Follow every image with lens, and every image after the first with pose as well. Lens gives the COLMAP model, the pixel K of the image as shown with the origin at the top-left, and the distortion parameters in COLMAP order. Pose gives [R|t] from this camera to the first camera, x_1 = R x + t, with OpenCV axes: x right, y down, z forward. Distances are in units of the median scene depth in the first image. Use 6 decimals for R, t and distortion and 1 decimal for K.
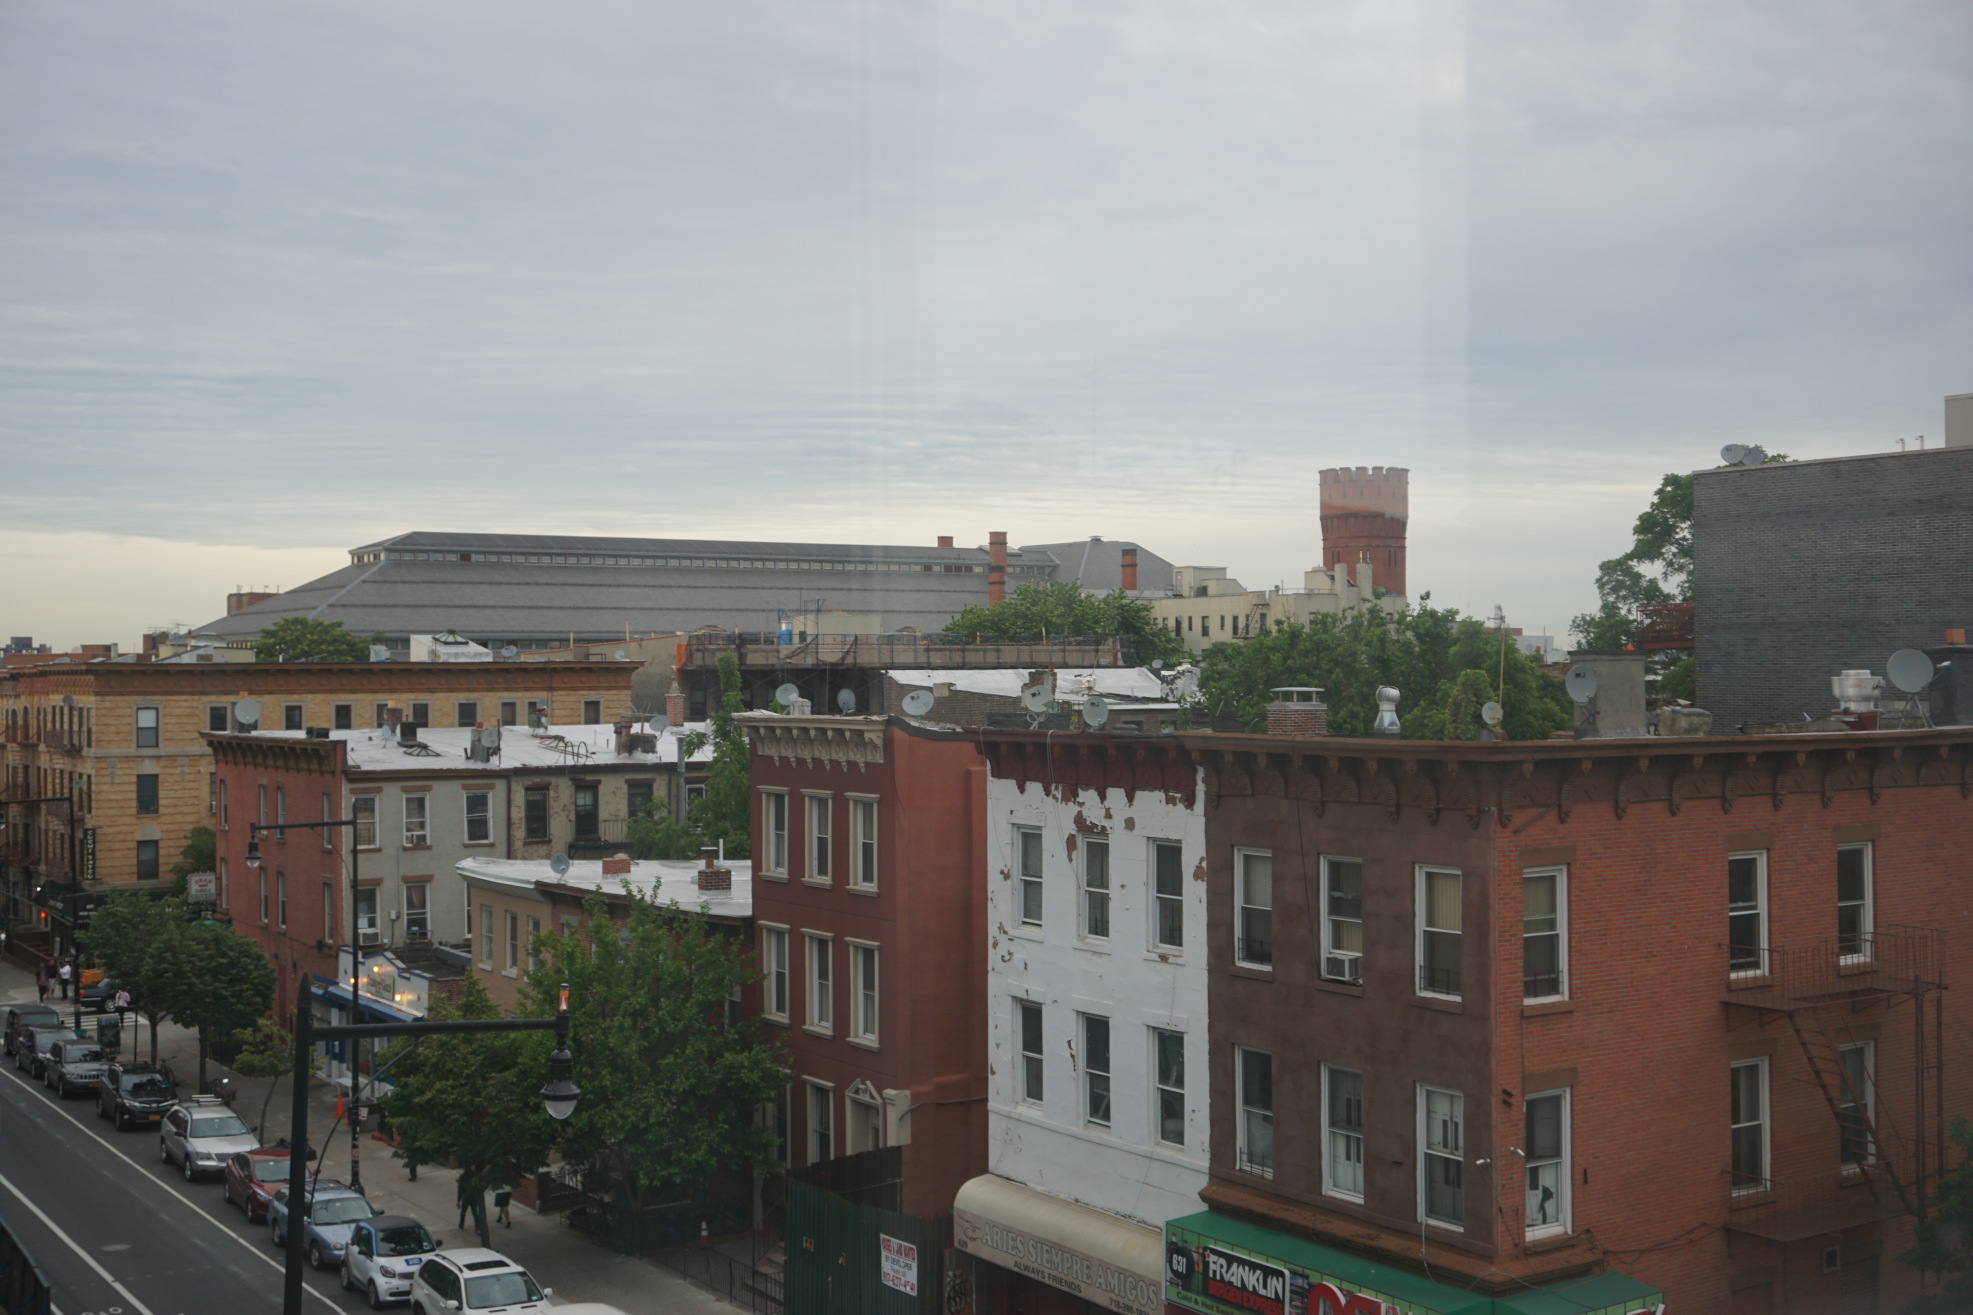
lens RADIAL K [[2191.8, 0, 988.4], [0, 2191.8, 651.8], [0, 0, 1]] dist [0.049868, 0.000000]
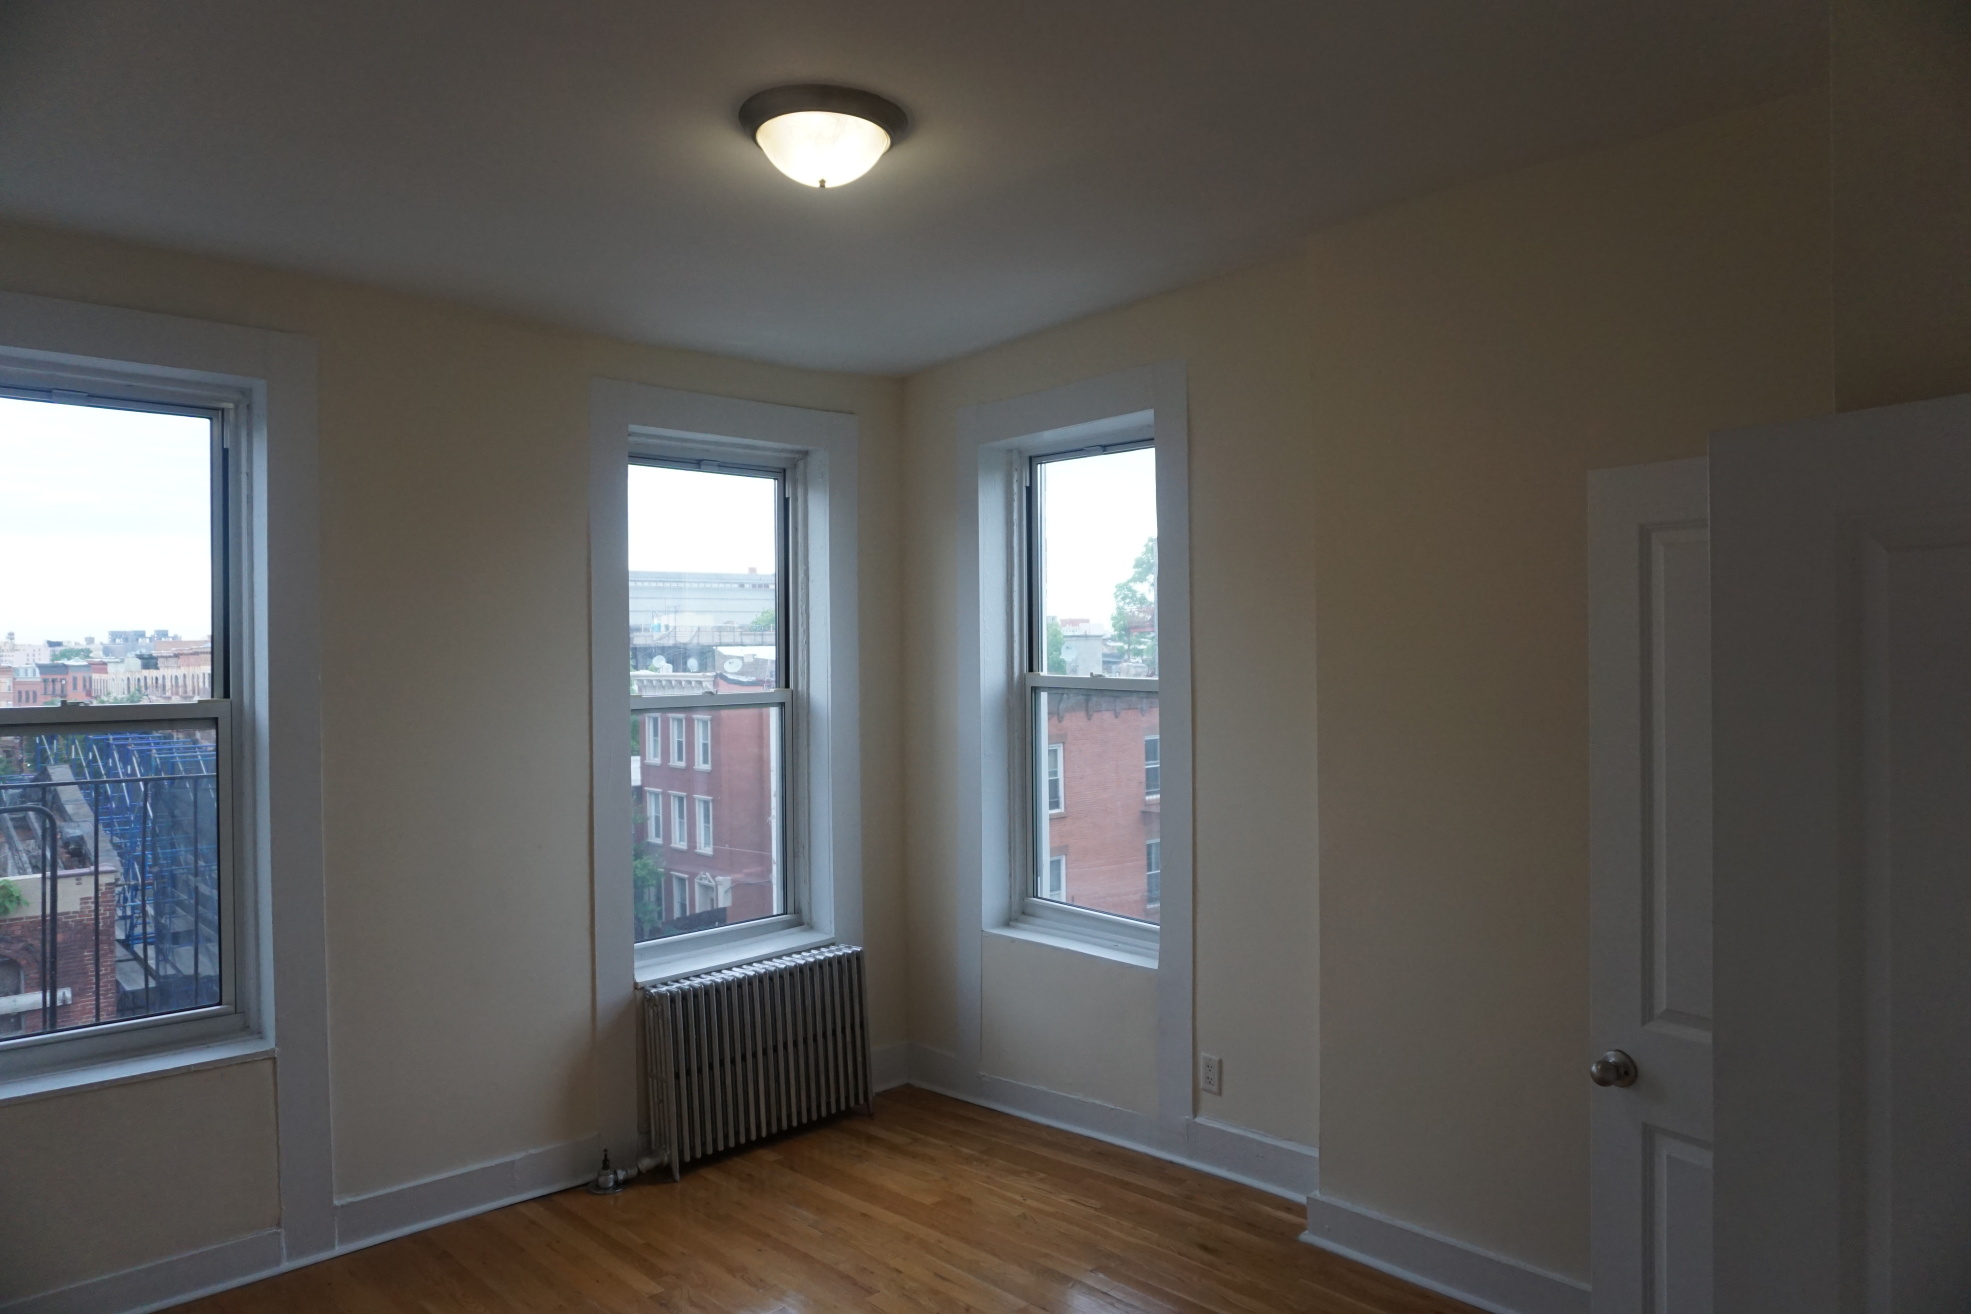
lens RADIAL K [[1317.5, 0, 971.0], [0, 1317.5, 661.0], [0, 0, 1]] dist [-0.027512, -0.001839]
pose [[0.989810, -0.010576, 0.142004, 0.008289], [0.007593, 0.999739, 0.021530, -0.002326], [-0.142195, -0.020232, 0.989632, -0.102377]]
